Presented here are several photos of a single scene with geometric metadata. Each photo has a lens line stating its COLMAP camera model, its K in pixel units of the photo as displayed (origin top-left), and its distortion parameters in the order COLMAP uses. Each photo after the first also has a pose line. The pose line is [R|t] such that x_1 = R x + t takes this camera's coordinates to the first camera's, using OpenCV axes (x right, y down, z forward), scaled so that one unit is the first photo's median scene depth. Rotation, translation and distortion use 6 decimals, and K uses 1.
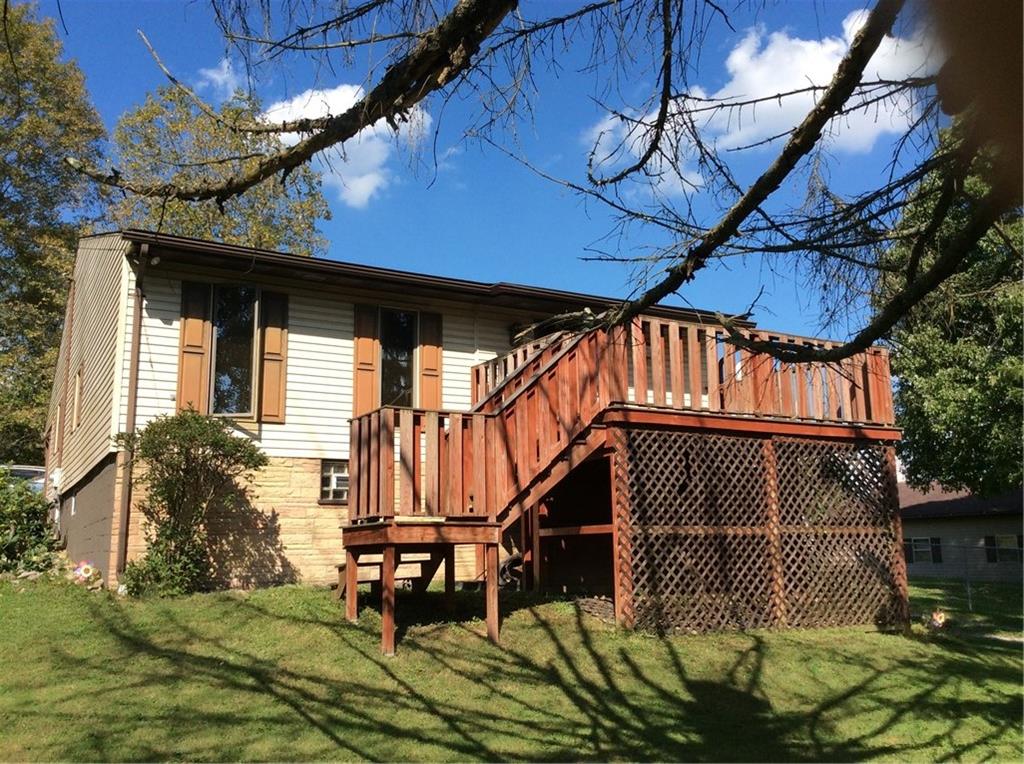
lens RADIAL K [[929.0, 0, 512.0], [0, 929.0, 382.0], [0, 0, 1]] dist [0.137265, -0.260185]
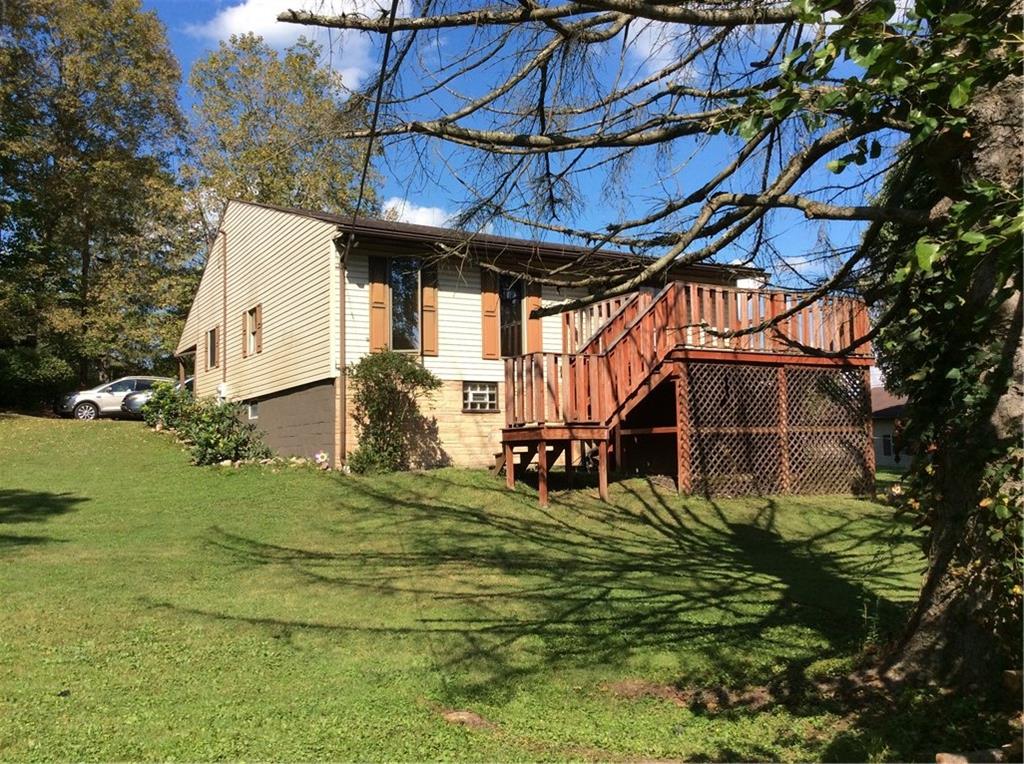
lens RADIAL K [[929.0, 0, 512.0], [0, 929.0, 382.0], [0, 0, 1]] dist [0.137265, -0.260185]
pose [[0.999978, -0.002802, 0.006052, -0.157273], [0.002138, 0.994254, 0.107027, -0.075505], [-0.006317, -0.107011, 0.994238, -0.454662]]
